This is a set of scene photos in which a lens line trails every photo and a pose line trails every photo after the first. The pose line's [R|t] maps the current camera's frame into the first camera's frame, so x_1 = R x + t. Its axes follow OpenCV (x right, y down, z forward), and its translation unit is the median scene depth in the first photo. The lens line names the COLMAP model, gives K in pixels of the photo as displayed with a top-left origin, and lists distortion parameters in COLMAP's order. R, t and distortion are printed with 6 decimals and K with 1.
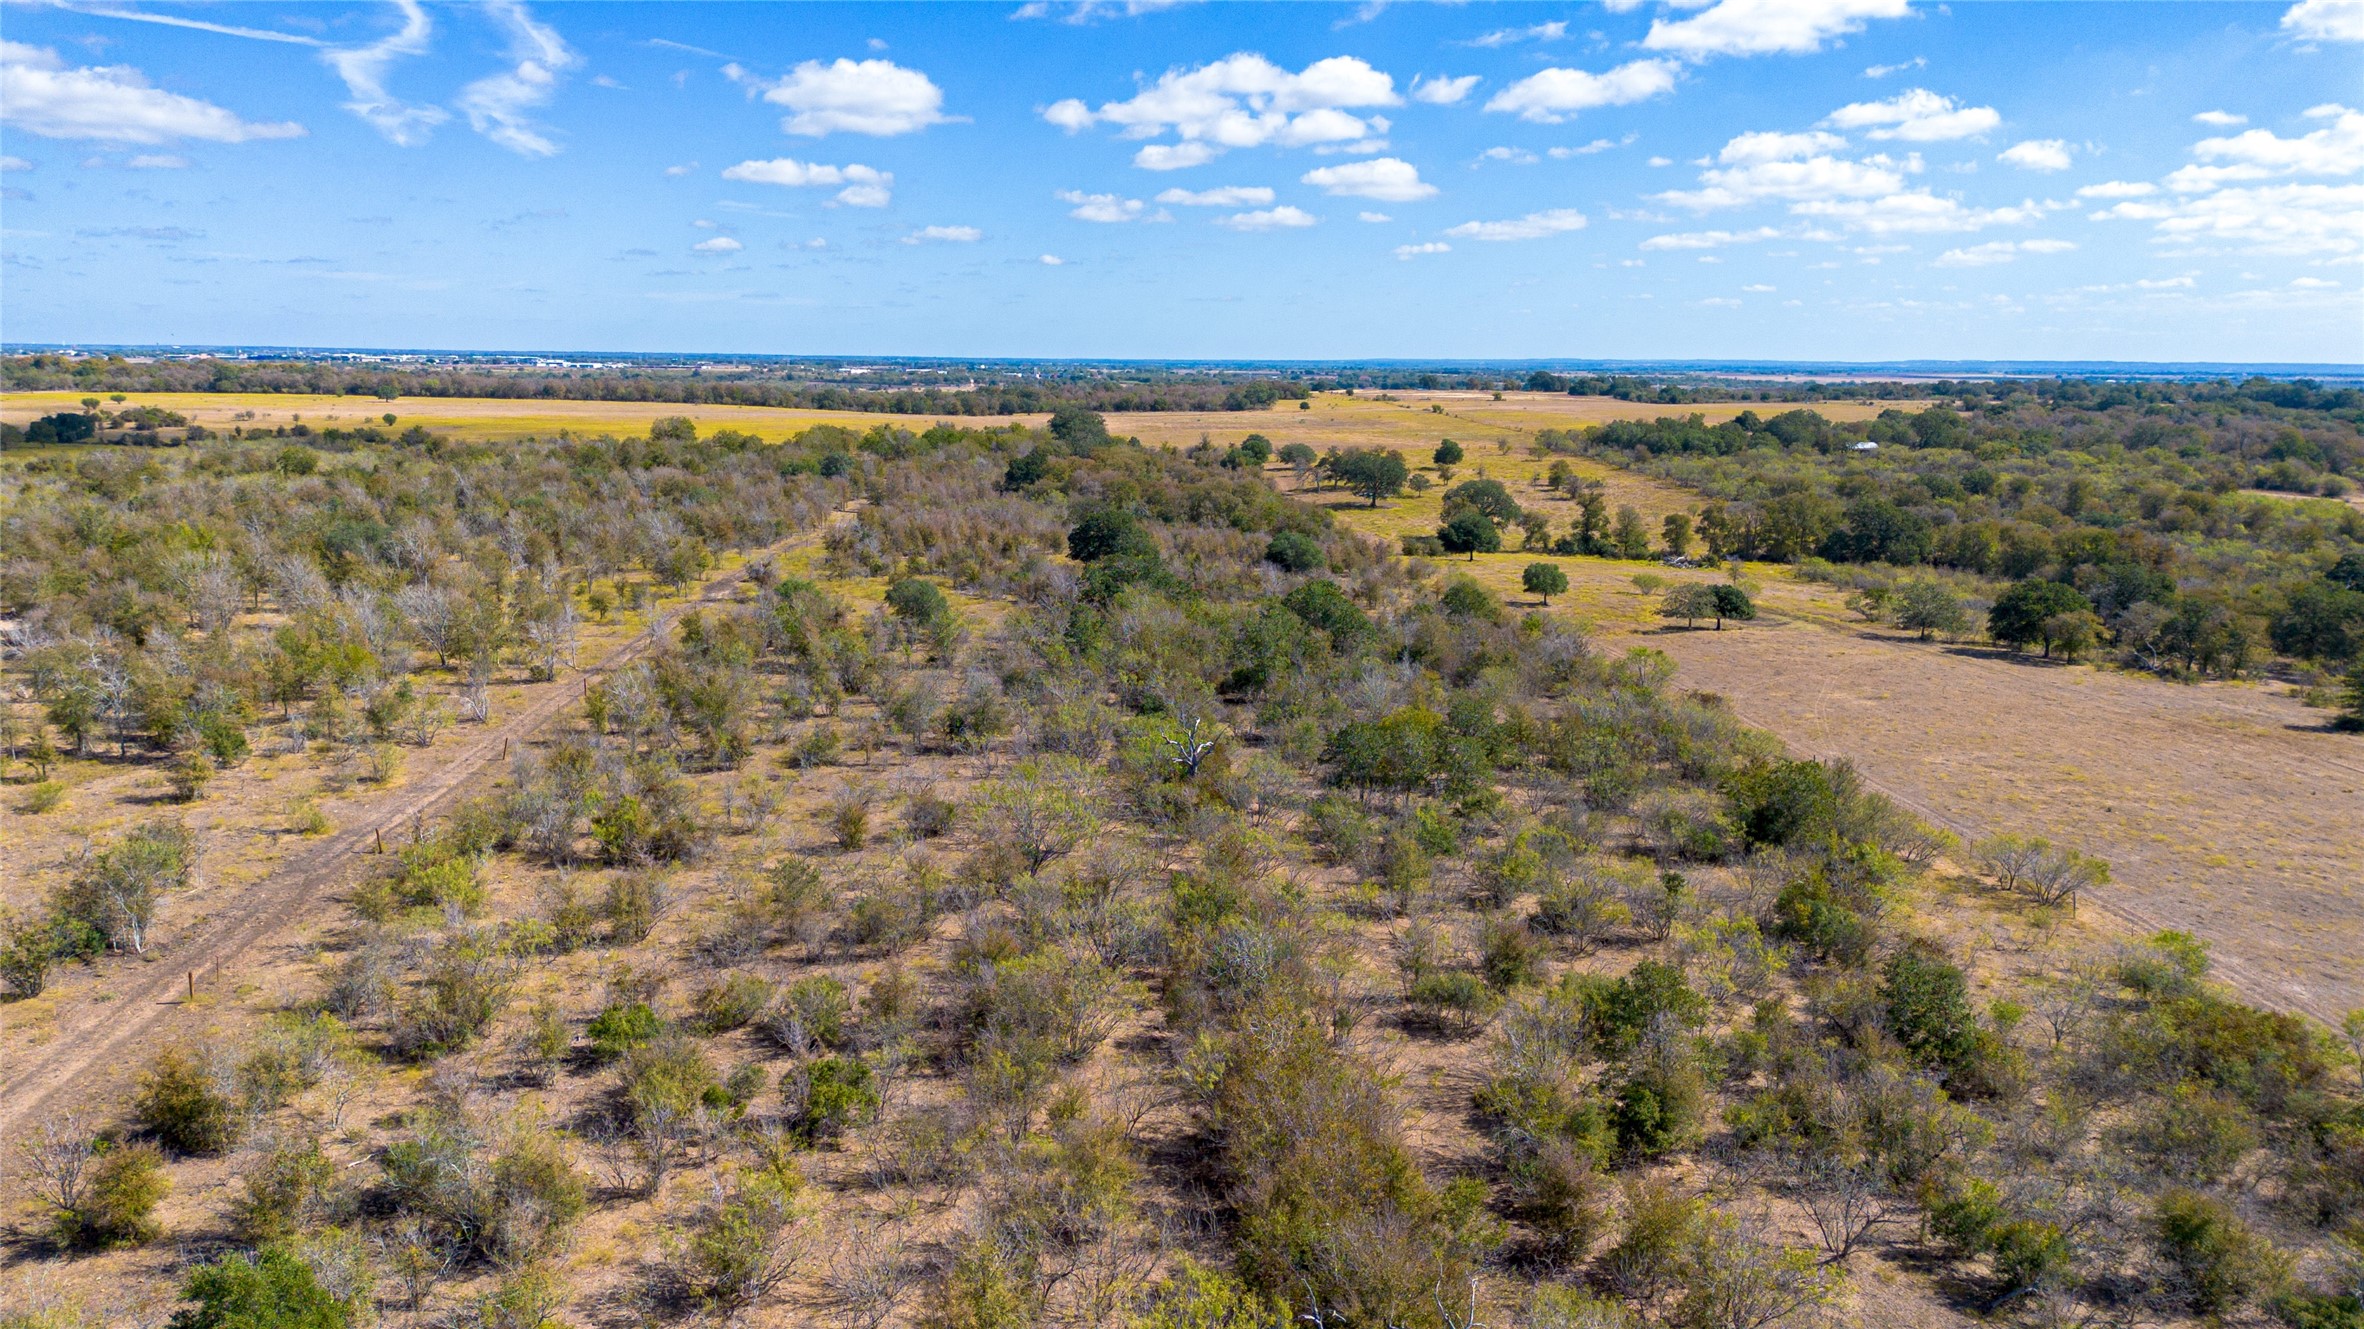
lens RADIAL K [[1675.3, 0, 1182.0], [0, 1675.3, 664.5], [0, 0, 1]] dist [0.051087, -0.045579]
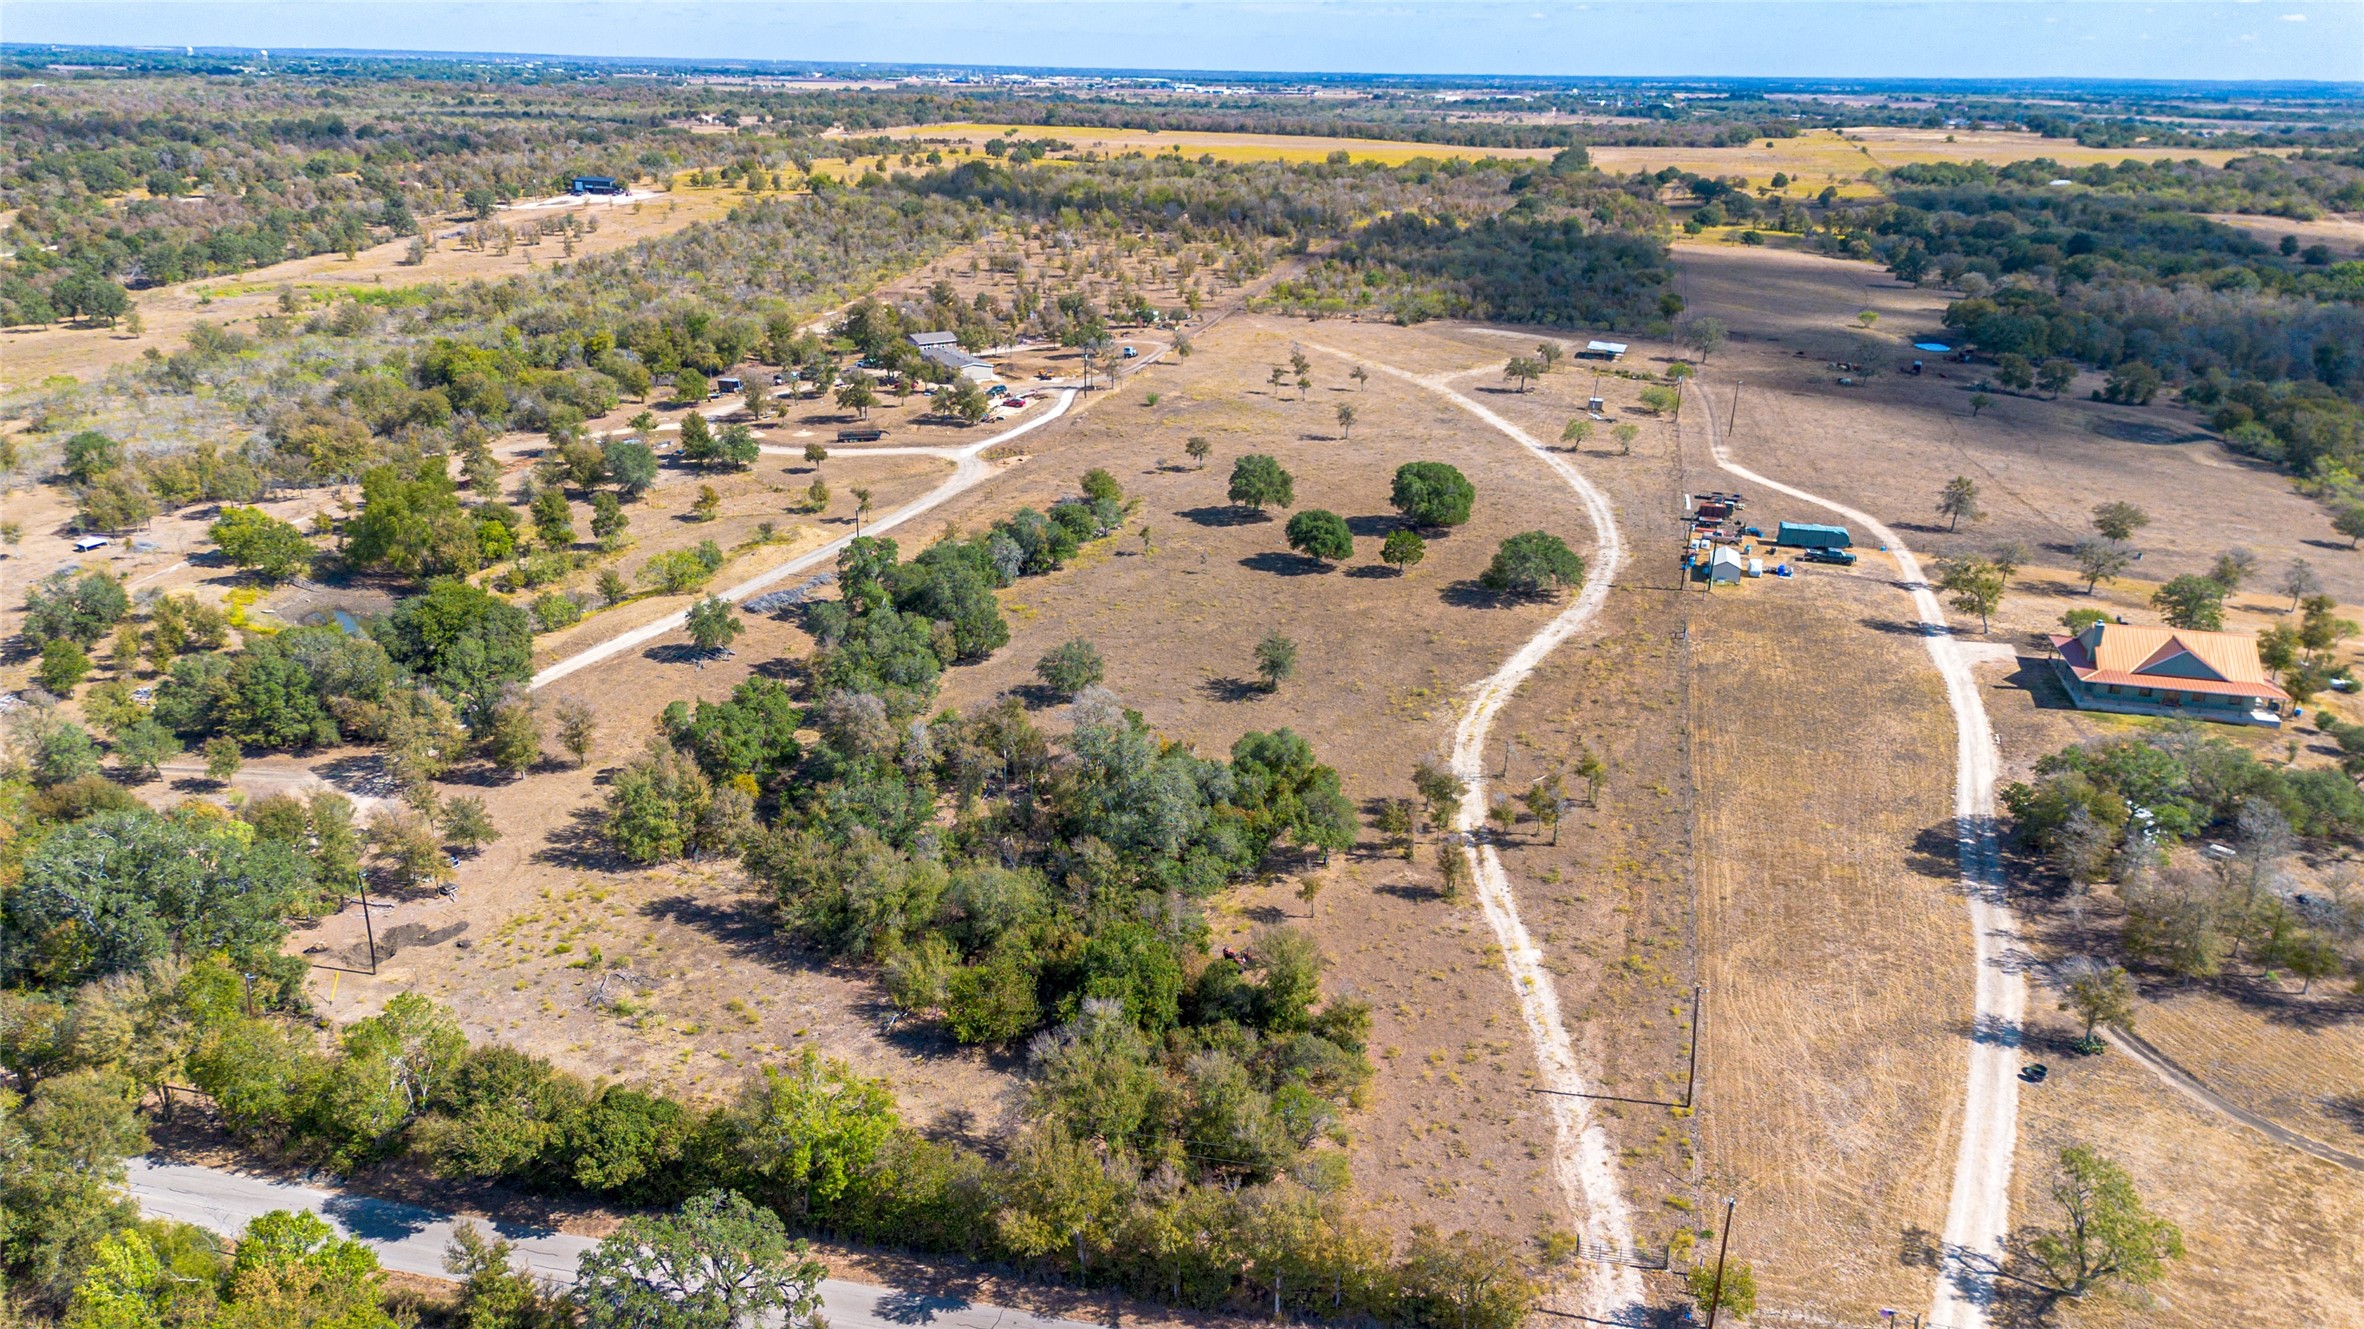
lens RADIAL K [[1675.3, 0, 1182.0], [0, 1675.3, 664.5], [0, 0, 1]] dist [0.051087, -0.045579]
pose [[0.942464, 0.116283, -0.313432, 0.169064], [-0.066036, 0.983838, 0.166438, 0.106132], [0.327721, -0.136164, 0.934911, -0.817547]]
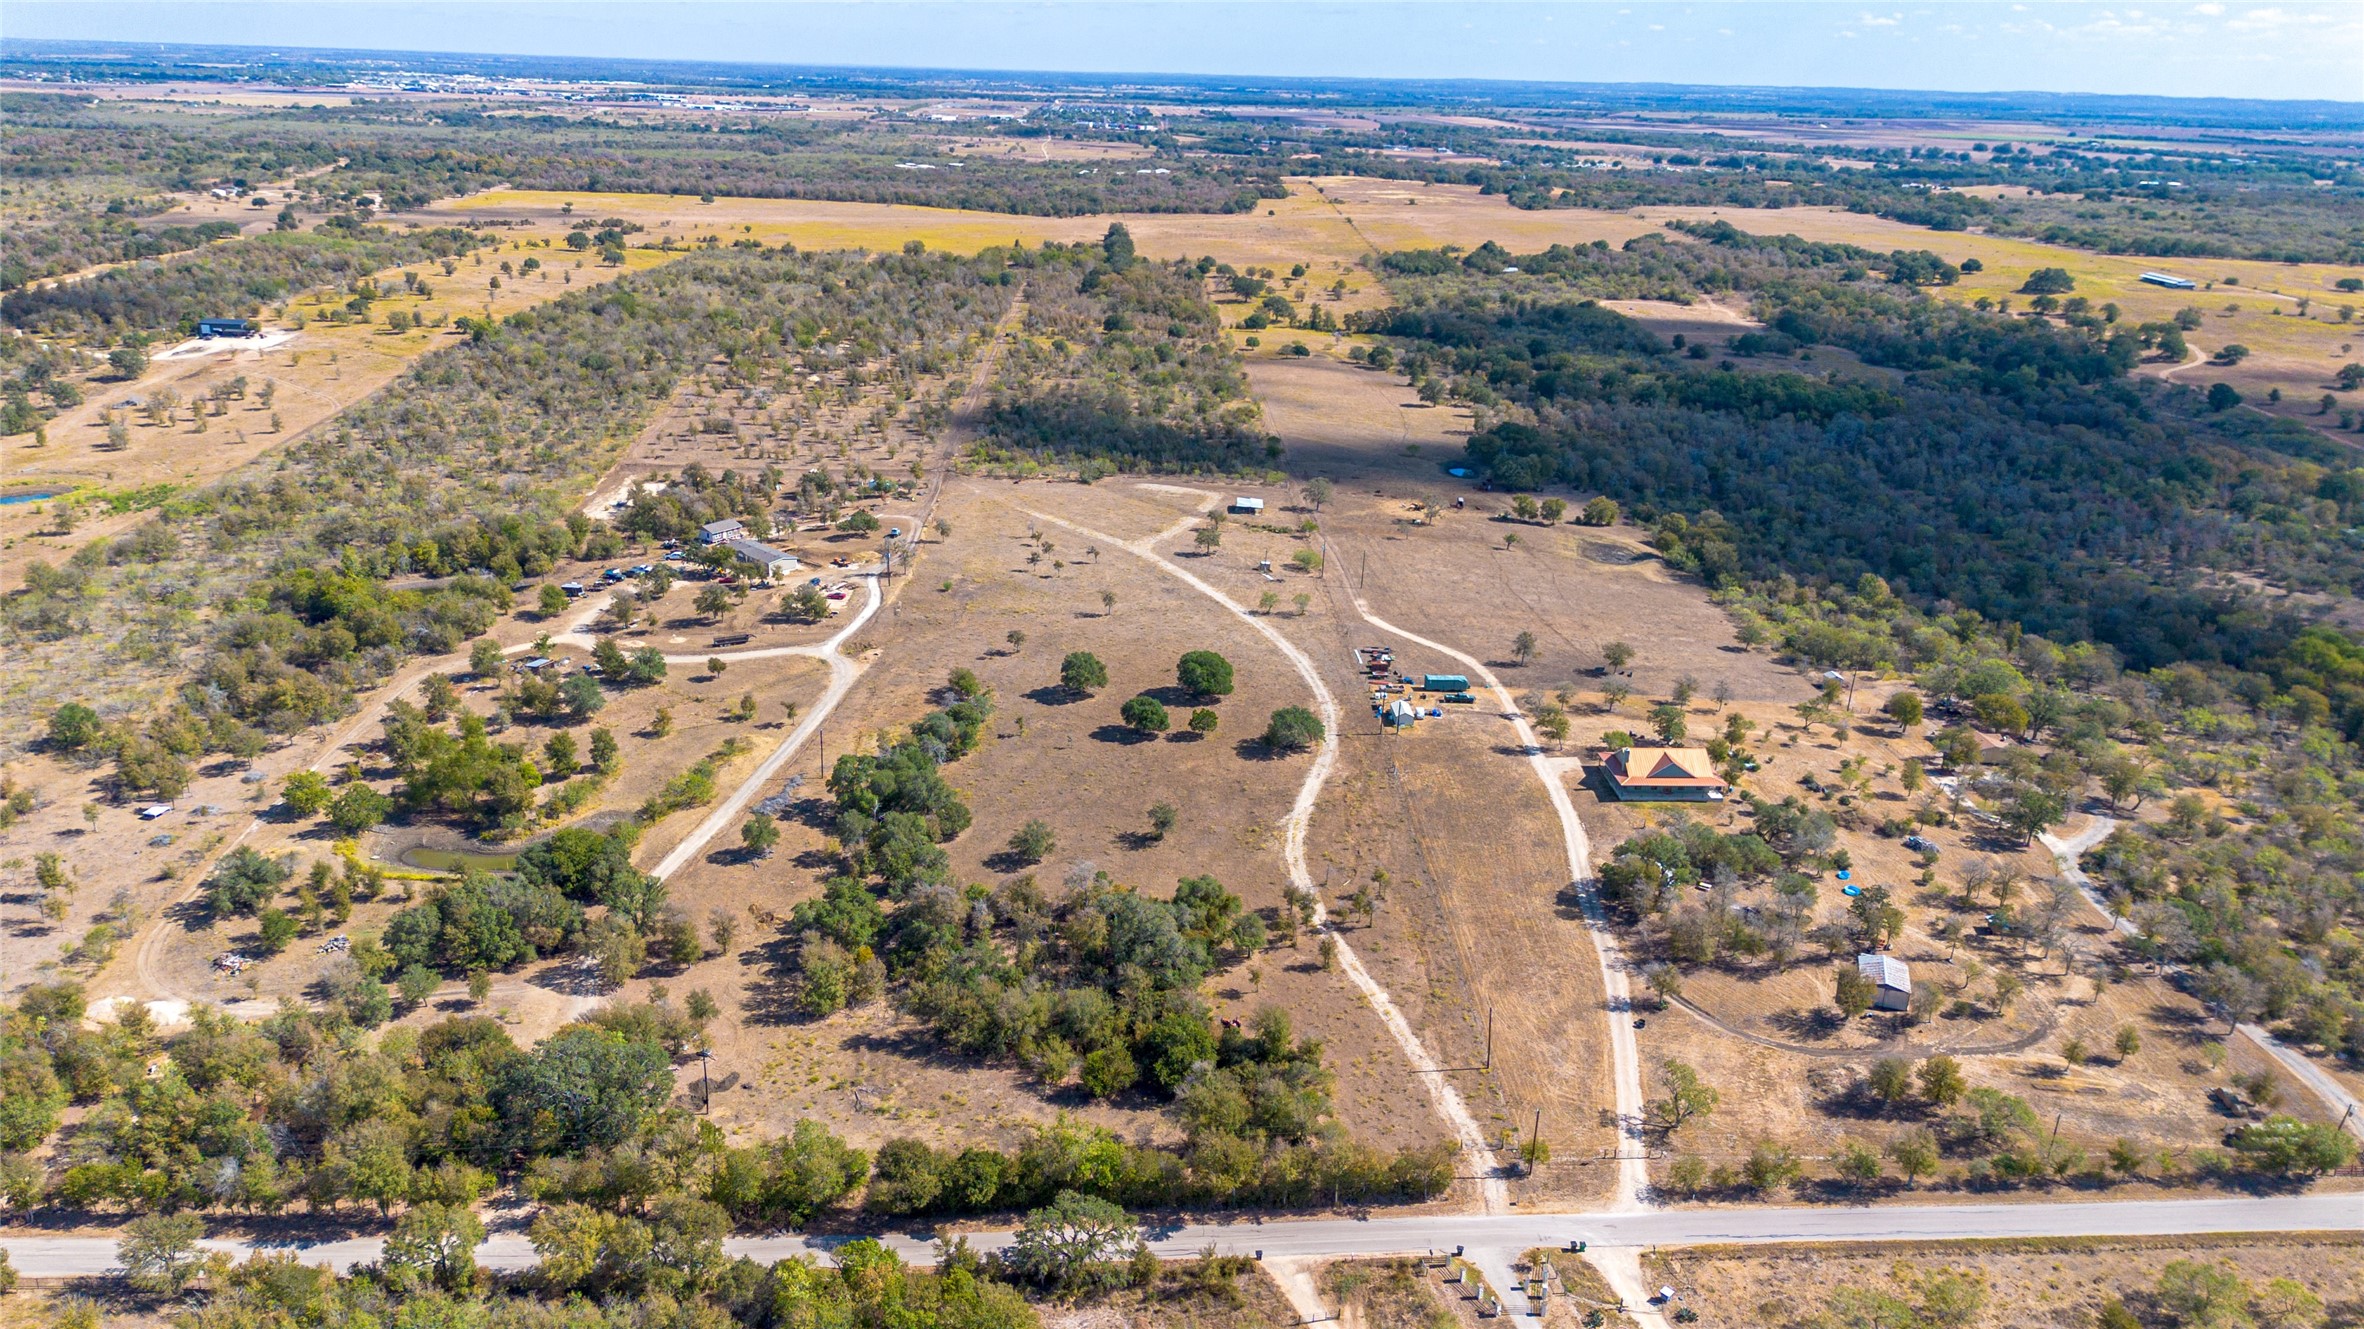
lens RADIAL K [[1682.3, 0, 1183.0], [0, 1682.3, 637.8], [0, 0, 1]] dist [0.088623, -0.140312]
pose [[0.998909, 0.027674, -0.037611, 0.101410], [-0.021987, 0.989336, 0.143980, 0.022058], [0.041194, -0.142996, 0.988866, -1.022797]]
